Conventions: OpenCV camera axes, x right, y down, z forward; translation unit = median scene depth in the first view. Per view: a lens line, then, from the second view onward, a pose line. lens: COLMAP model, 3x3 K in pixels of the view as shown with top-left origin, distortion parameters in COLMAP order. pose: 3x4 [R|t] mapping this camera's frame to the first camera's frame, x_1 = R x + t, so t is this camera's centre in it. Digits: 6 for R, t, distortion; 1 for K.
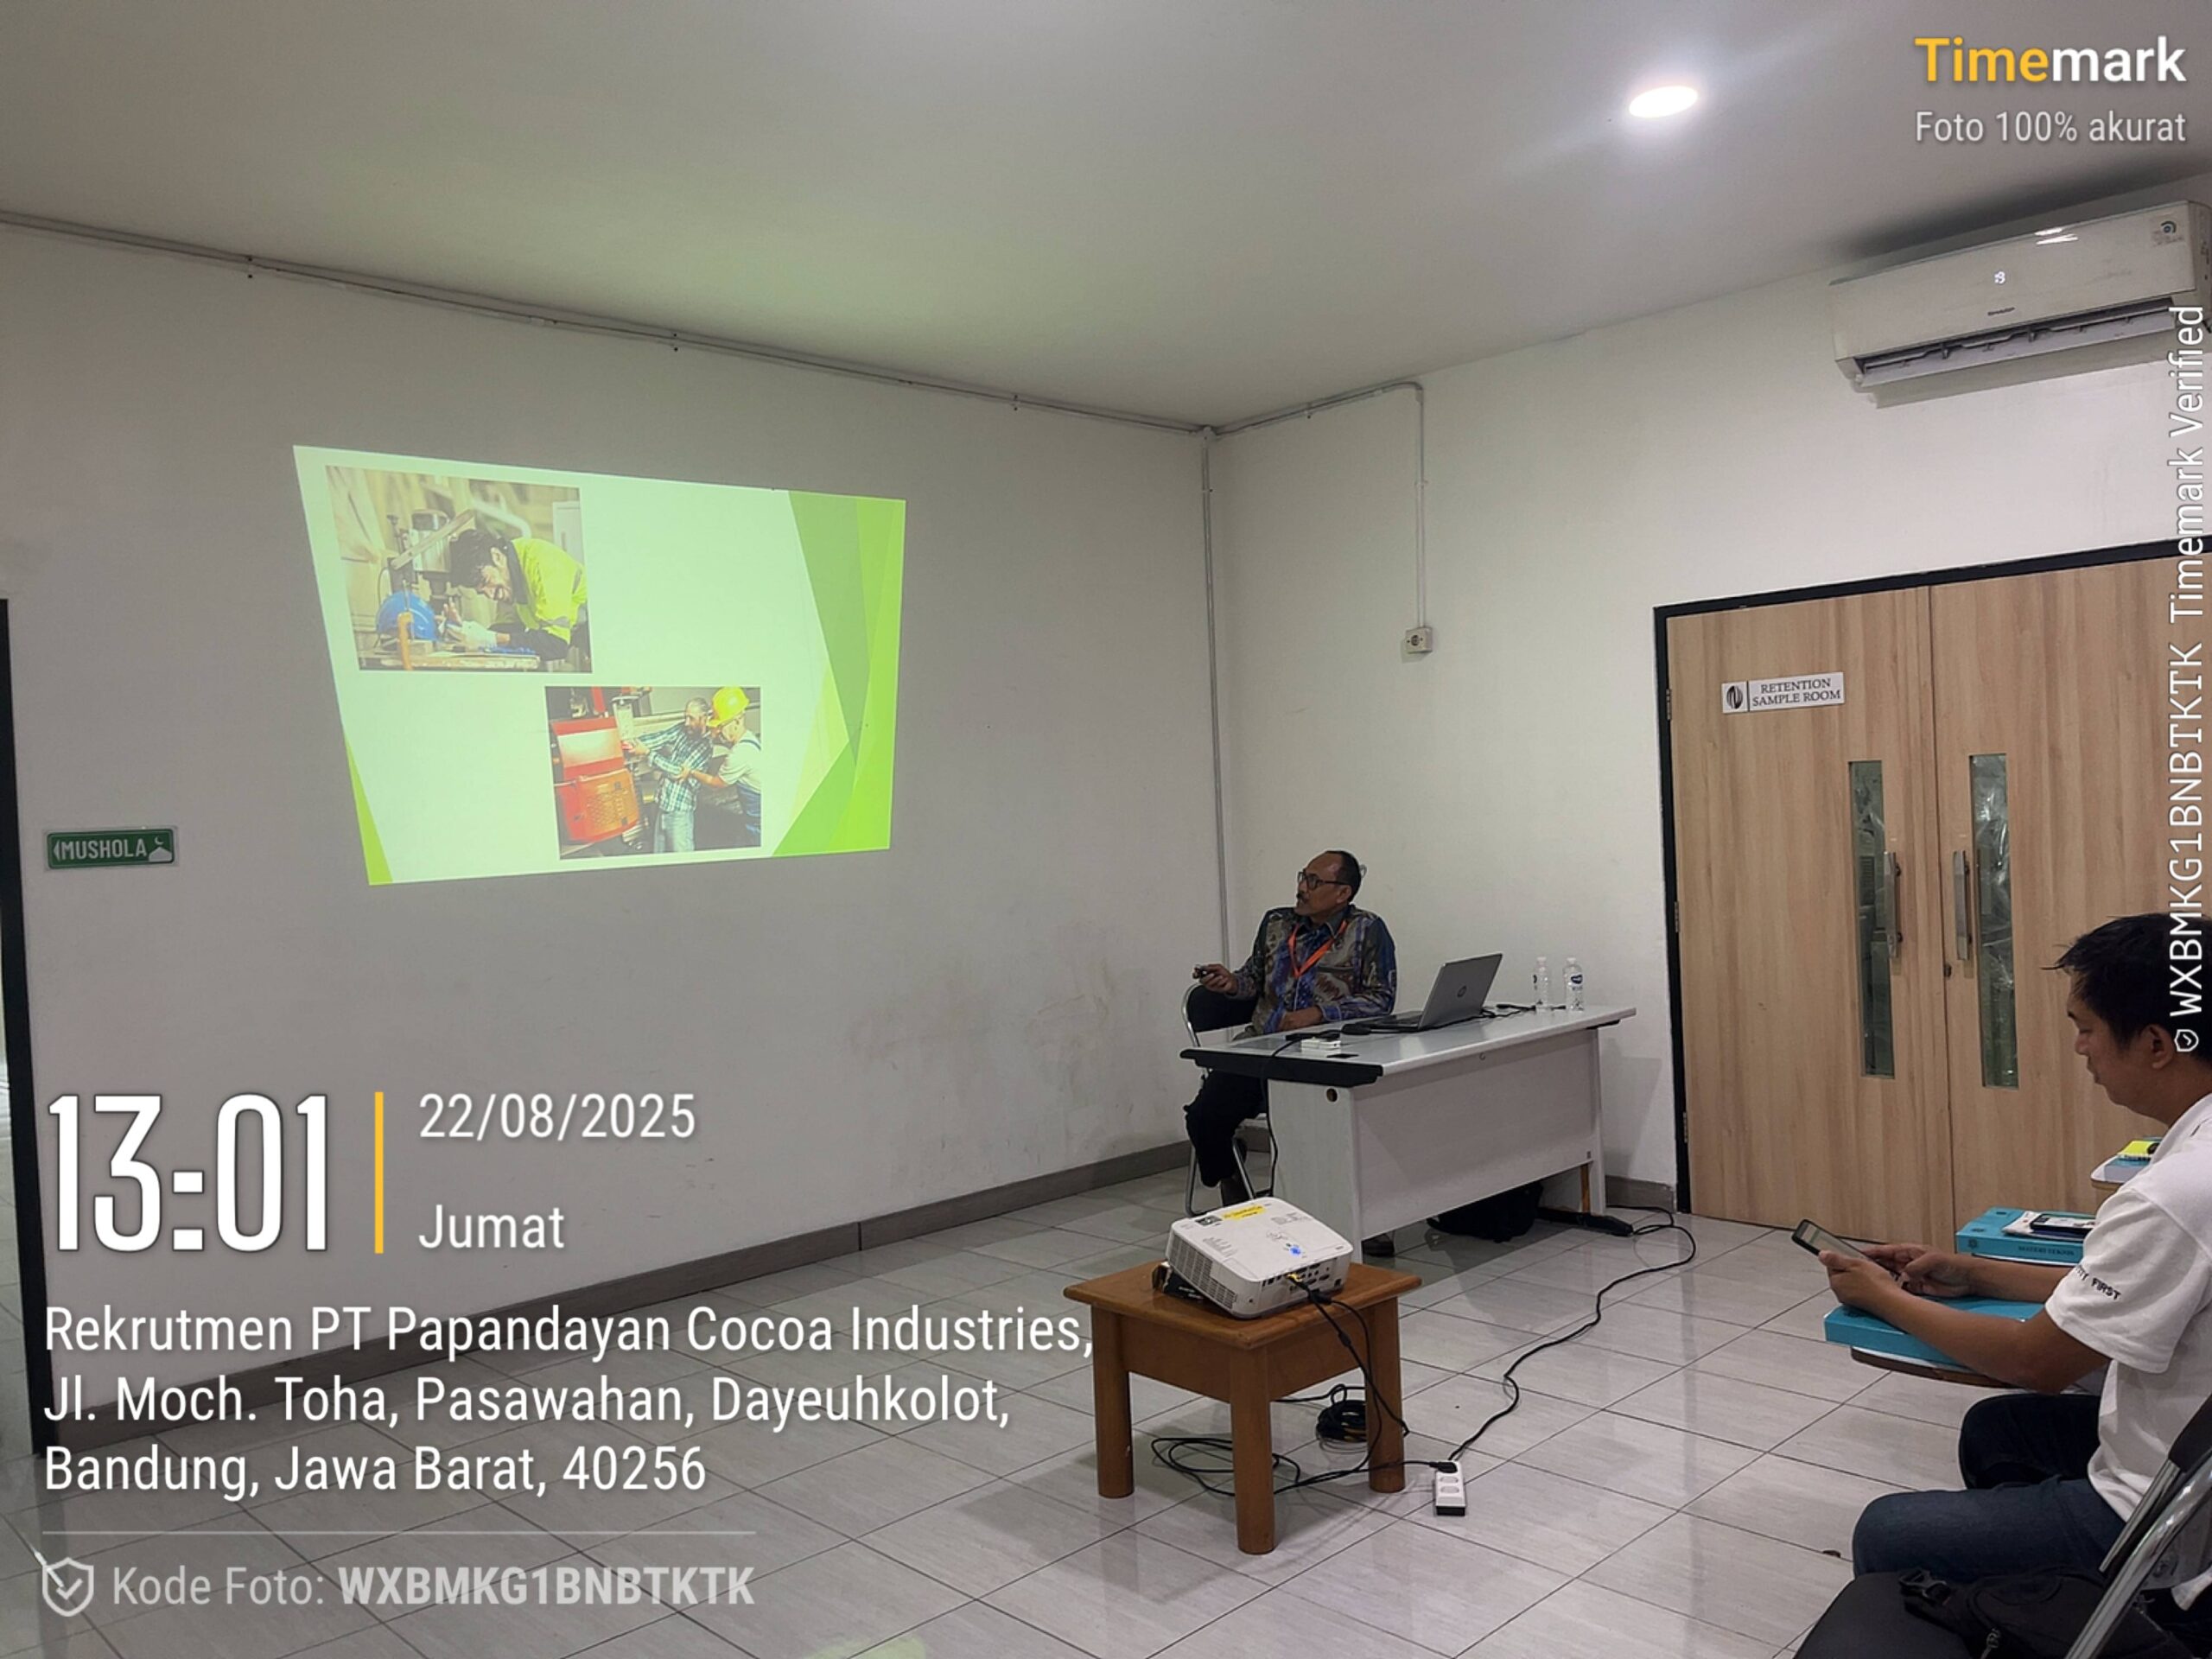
lens RADIAL K [[1720.7, 0, 1109.8], [0, 1720.7, 850.0], [0, 0, 1]] dist [0.049199, -0.017319]
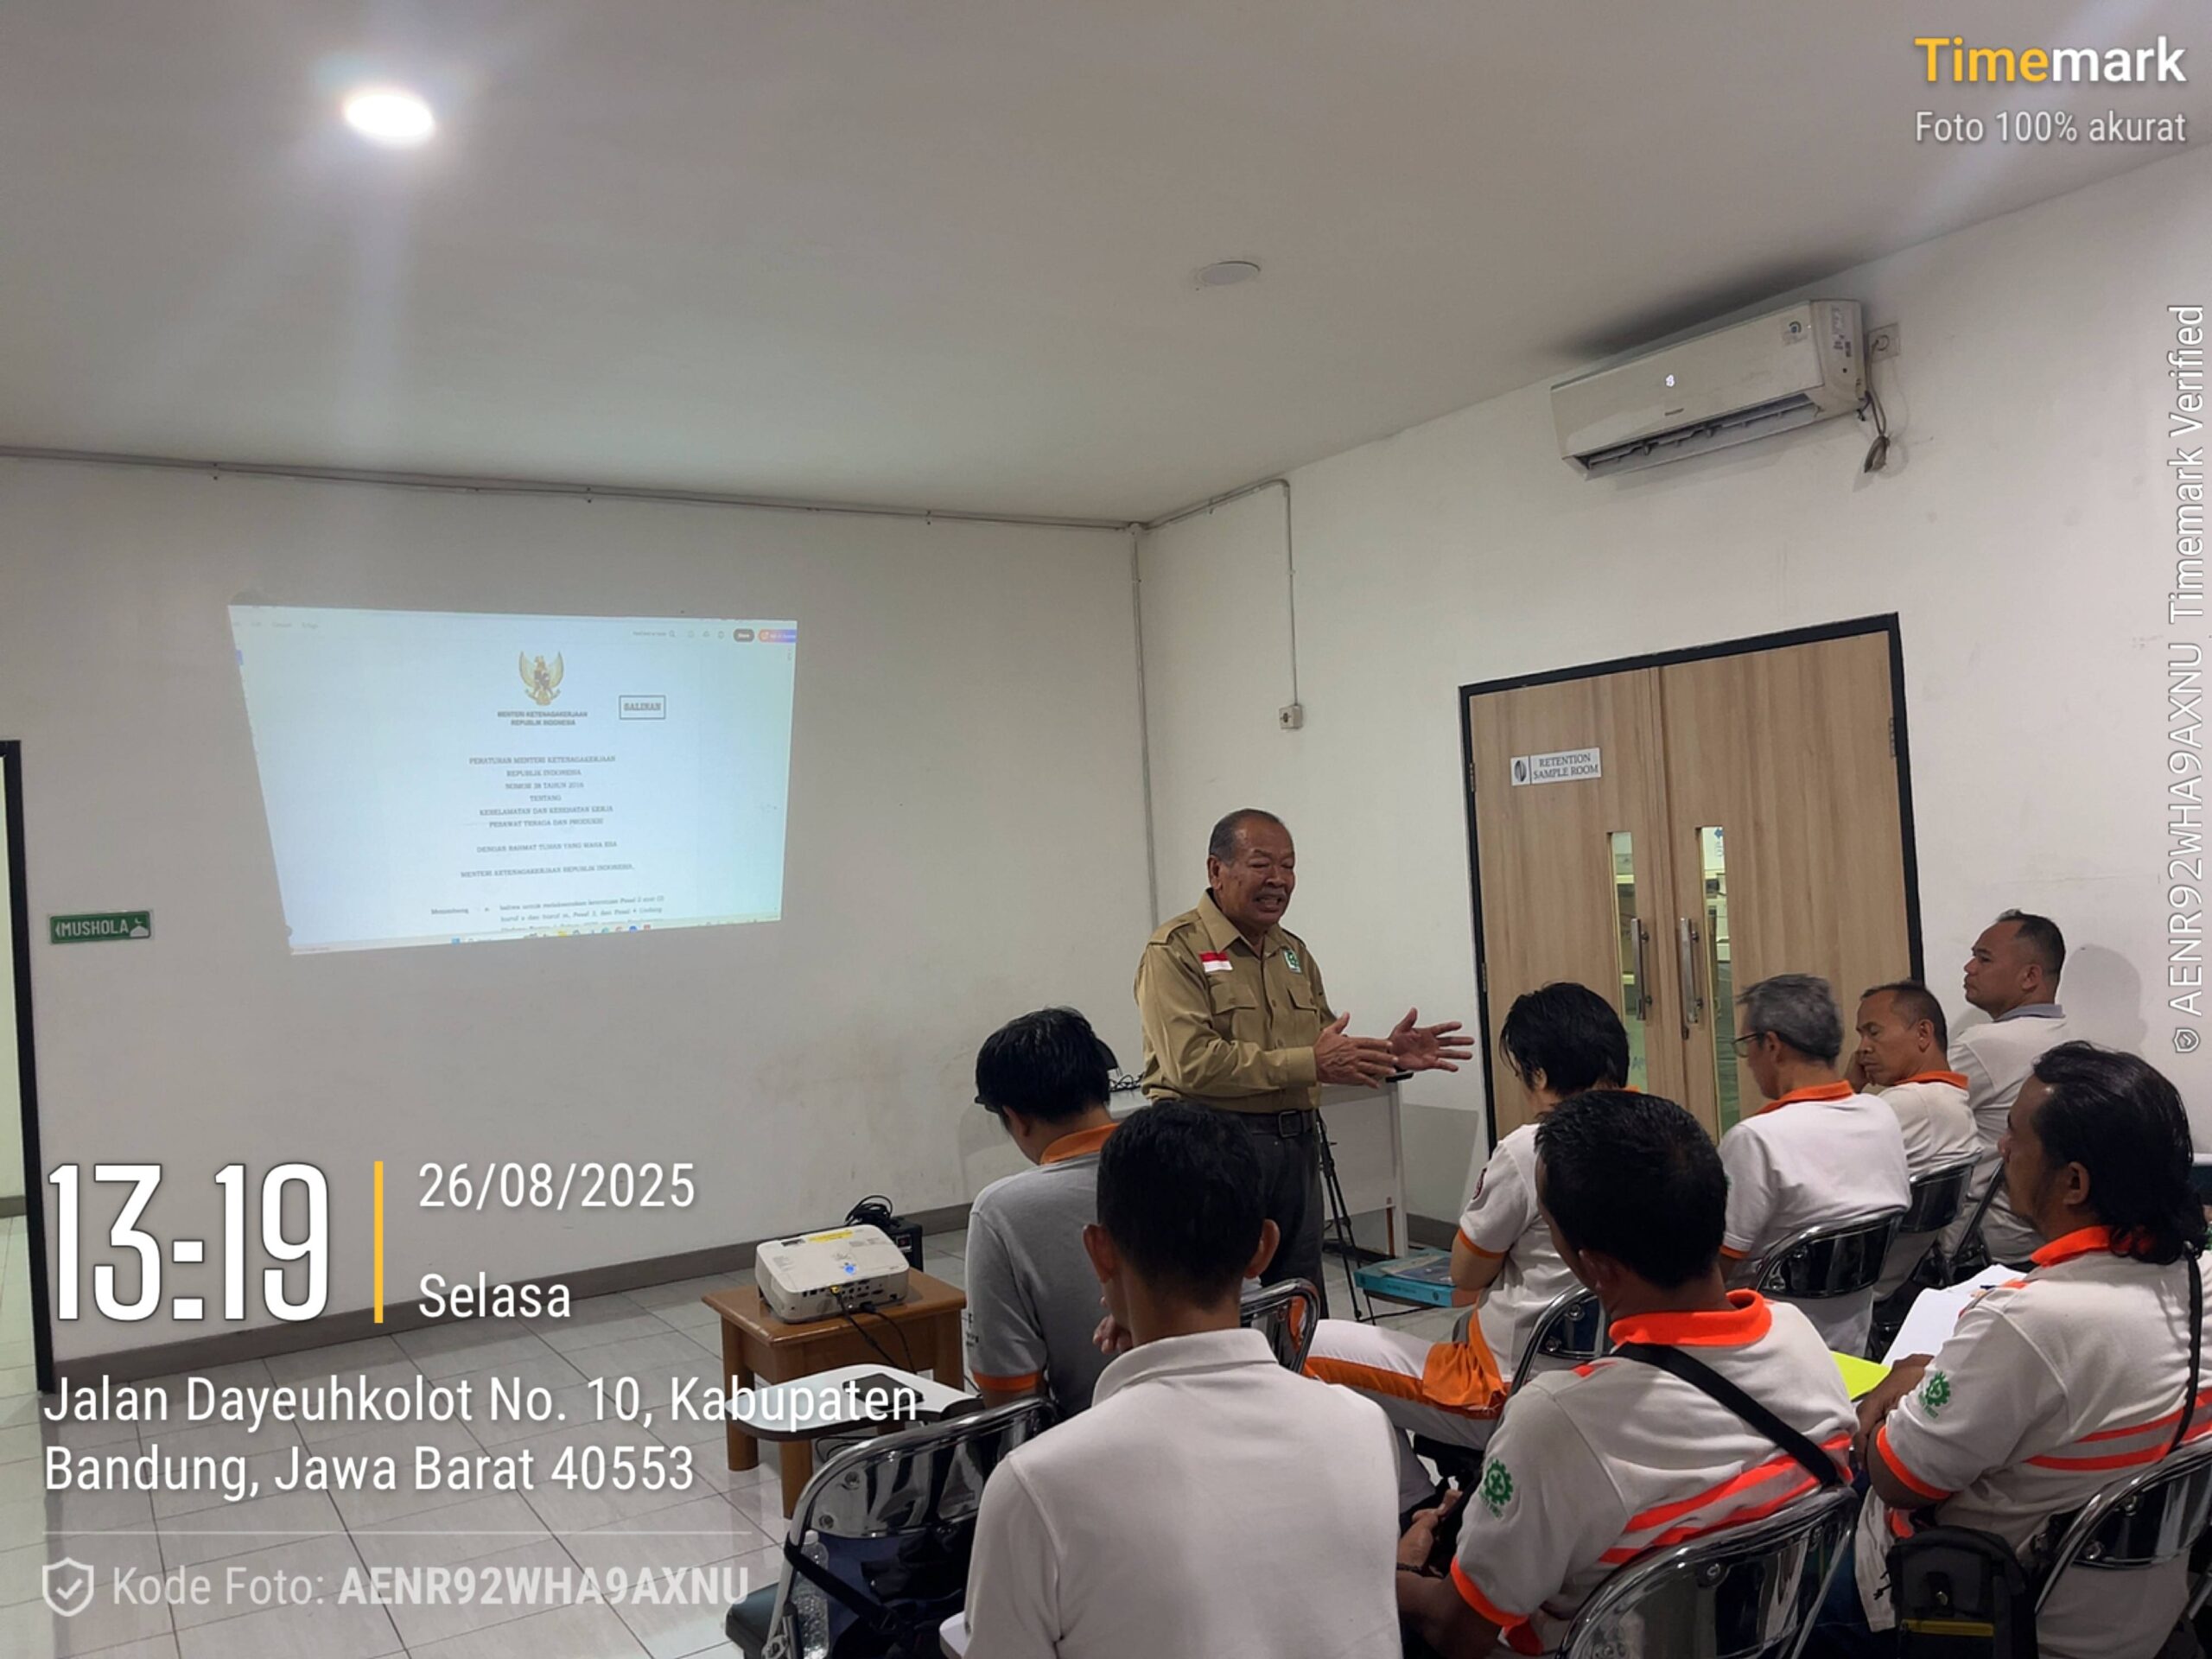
lens RADIAL K [[1720.7, 0, 1104.2], [0, 1720.7, 859.2], [0, 0, 1]] dist [0.049199, -0.017319]
pose [[0.976151, -0.010527, -0.216837, 0.369287], [0.007594, 0.999868, -0.014355, -0.022893], [0.216959, 0.012366, 0.976102, -0.091276]]
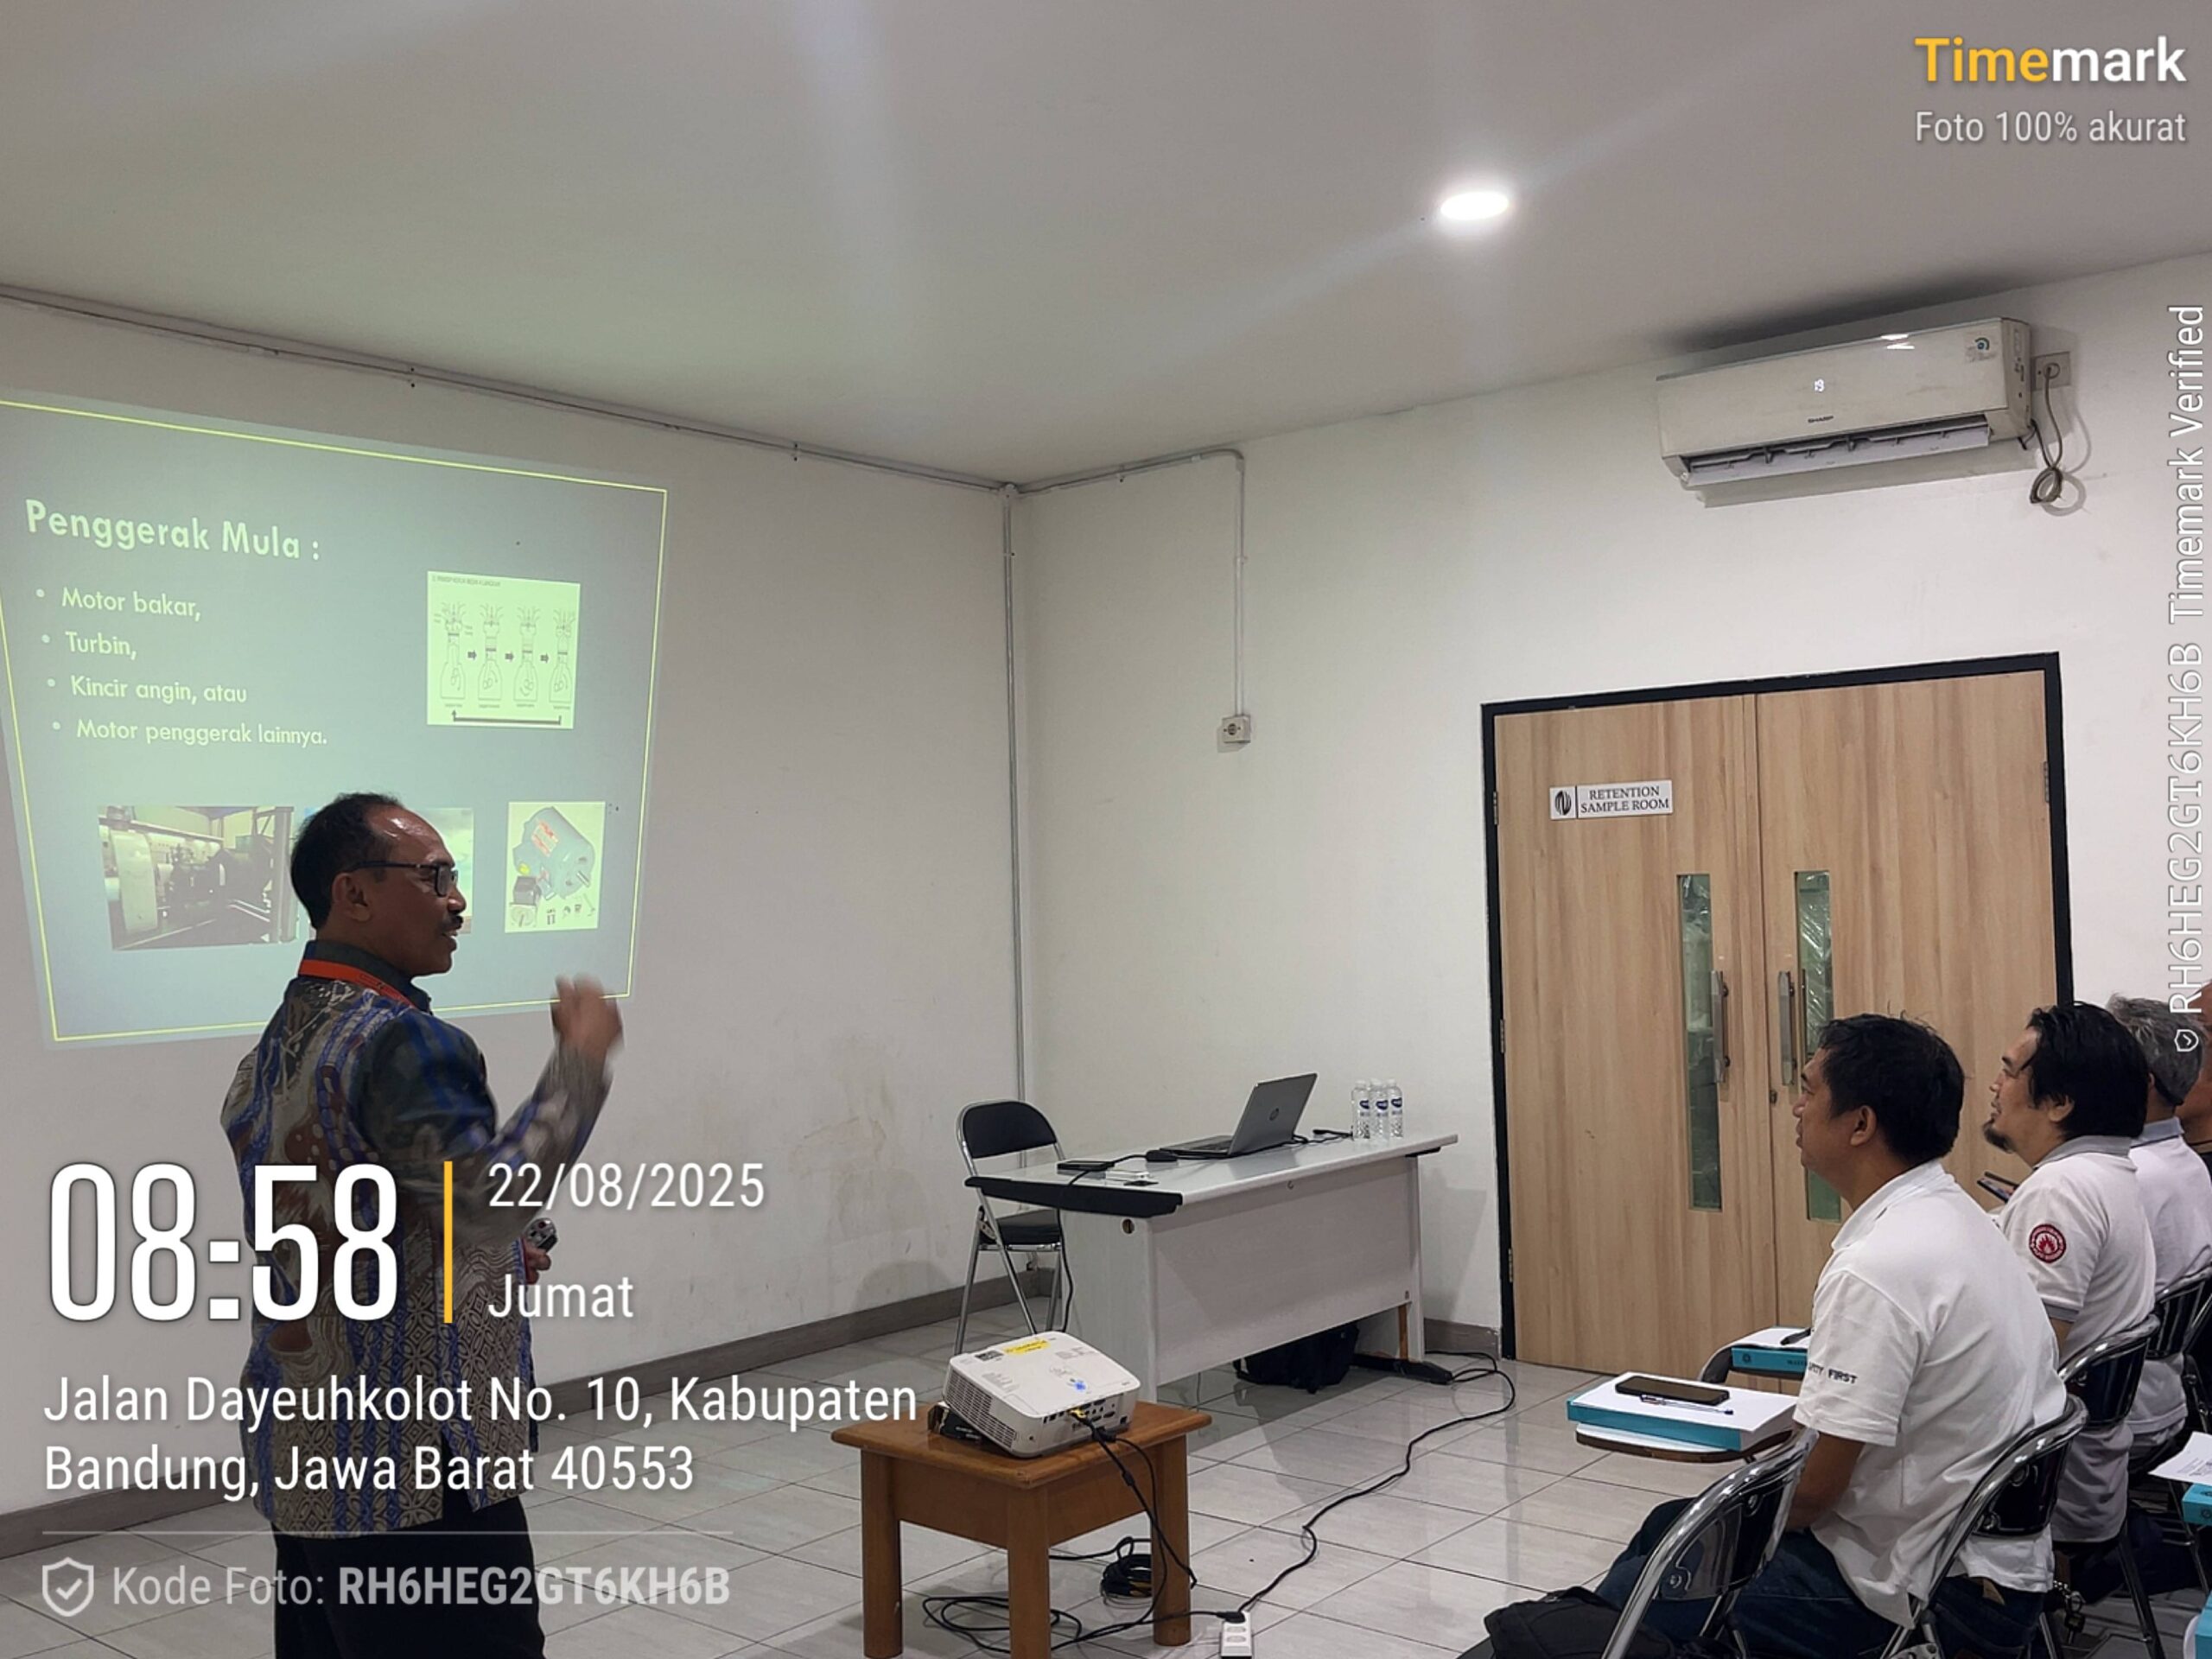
lens RADIAL K [[2067.1, 0, 1106.9], [0, 2067.1, 862.6], [0, 0, 1]] dist [0.043142, 0.000000]
pose [[0.994384, 0.021292, 0.103668, -0.001124], [-0.017056, 0.998989, -0.041583, -0.005334], [-0.104448, 0.039581, 0.993742, -0.096755]]
